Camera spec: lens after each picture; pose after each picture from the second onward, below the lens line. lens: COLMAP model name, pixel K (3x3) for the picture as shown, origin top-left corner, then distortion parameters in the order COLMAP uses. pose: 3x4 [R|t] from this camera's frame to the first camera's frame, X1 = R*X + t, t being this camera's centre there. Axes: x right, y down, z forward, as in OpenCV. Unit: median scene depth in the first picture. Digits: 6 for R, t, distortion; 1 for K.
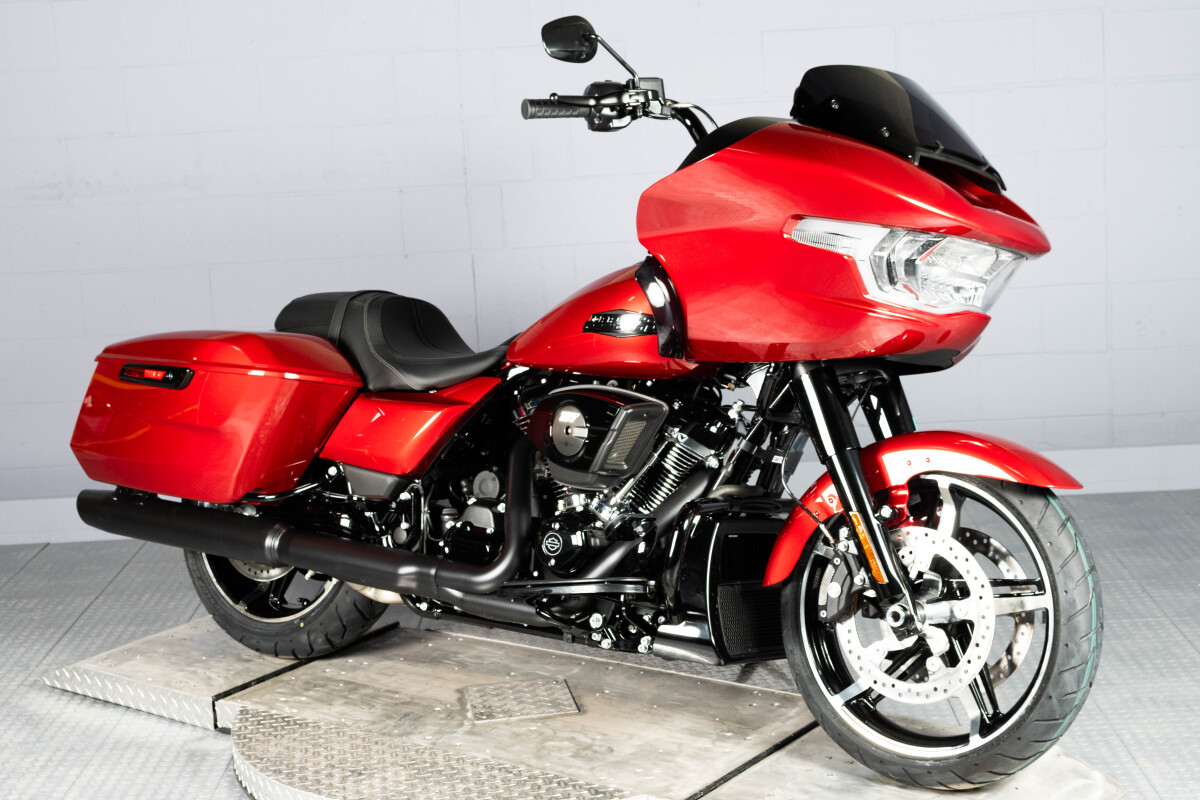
lens RADIAL K [[1807.8, 0, 600.1], [0, 1807.8, 410.0], [0, 0, 1]] dist [-0.004930, 0.000000]
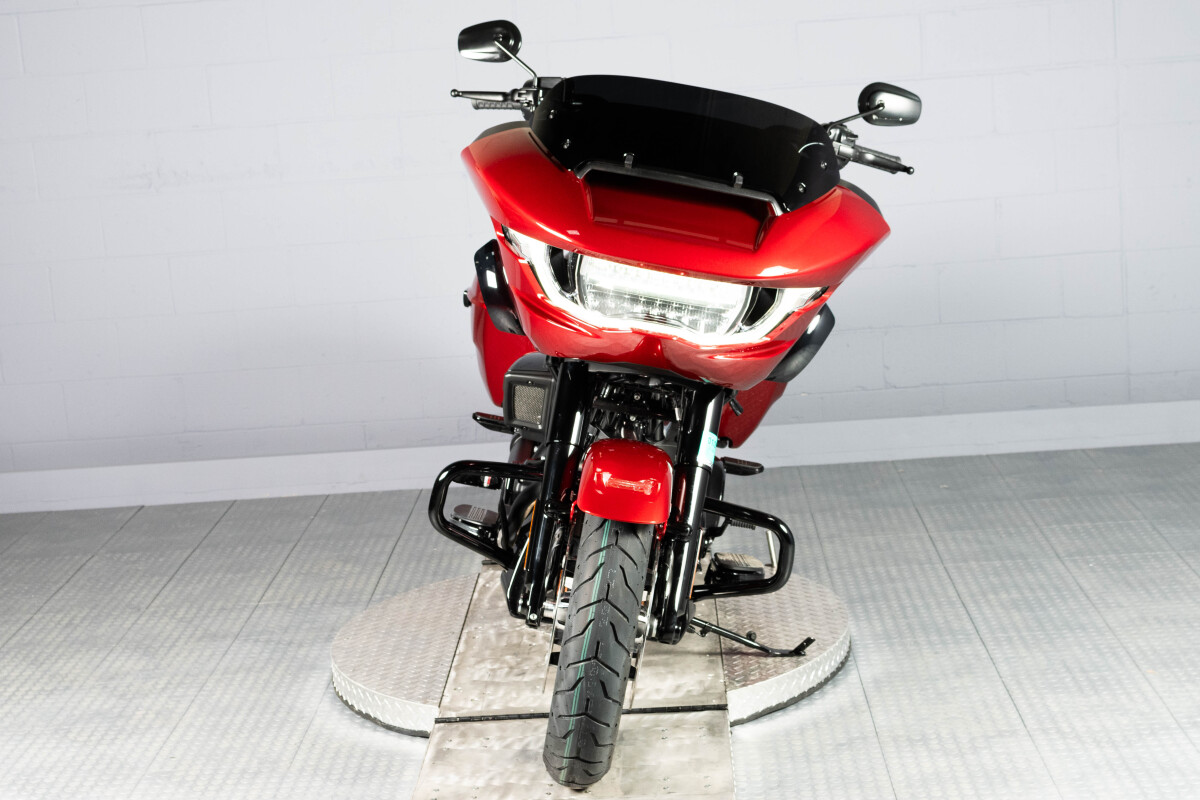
lens RADIAL K [[1807.8, 0, 608.6], [0, 1807.8, 391.7], [0, 0, 1]] dist [-0.004930, 0.000000]
pose [[0.999746, -0.013678, -0.017931, -0.007746], [0.013578, 0.999892, -0.005677, 0.019351], [0.018007, 0.005432, 0.999823, -0.098533]]
